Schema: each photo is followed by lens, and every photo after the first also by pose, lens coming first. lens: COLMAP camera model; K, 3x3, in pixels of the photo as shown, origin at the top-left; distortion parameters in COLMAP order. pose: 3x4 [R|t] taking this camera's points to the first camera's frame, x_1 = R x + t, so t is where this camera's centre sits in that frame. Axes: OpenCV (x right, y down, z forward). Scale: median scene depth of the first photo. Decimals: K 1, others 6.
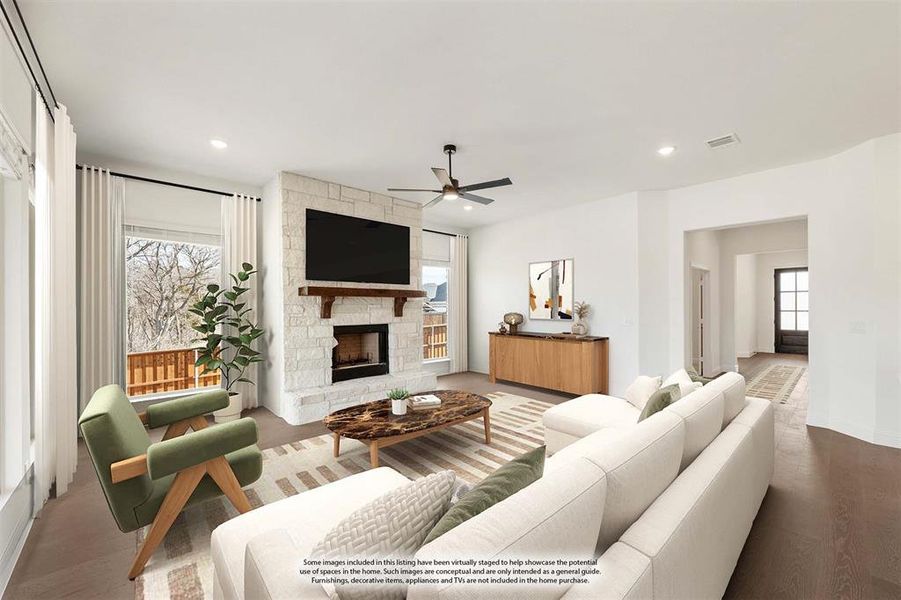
lens RADIAL K [[355.4, 0, 443.2], [0, 355.4, 310.1], [0, 0, 1]] dist [-0.000556, 0.000237]
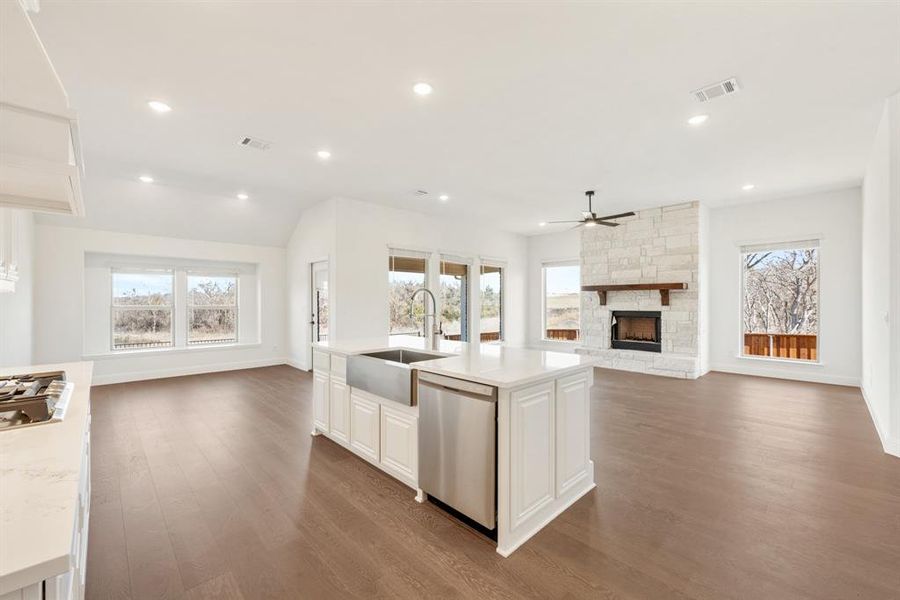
lens RADIAL K [[360.9, 0, 450.0], [0, 360.9, 300.0], [0, 0, 1]] dist [-0.000140, -0.000237]
pose [[0.045283, -0.000069, -0.998974, 1.060524], [-0.008804, 0.999961, -0.000468, 0.006053], [0.998935, 0.008816, 0.045280, 0.220281]]
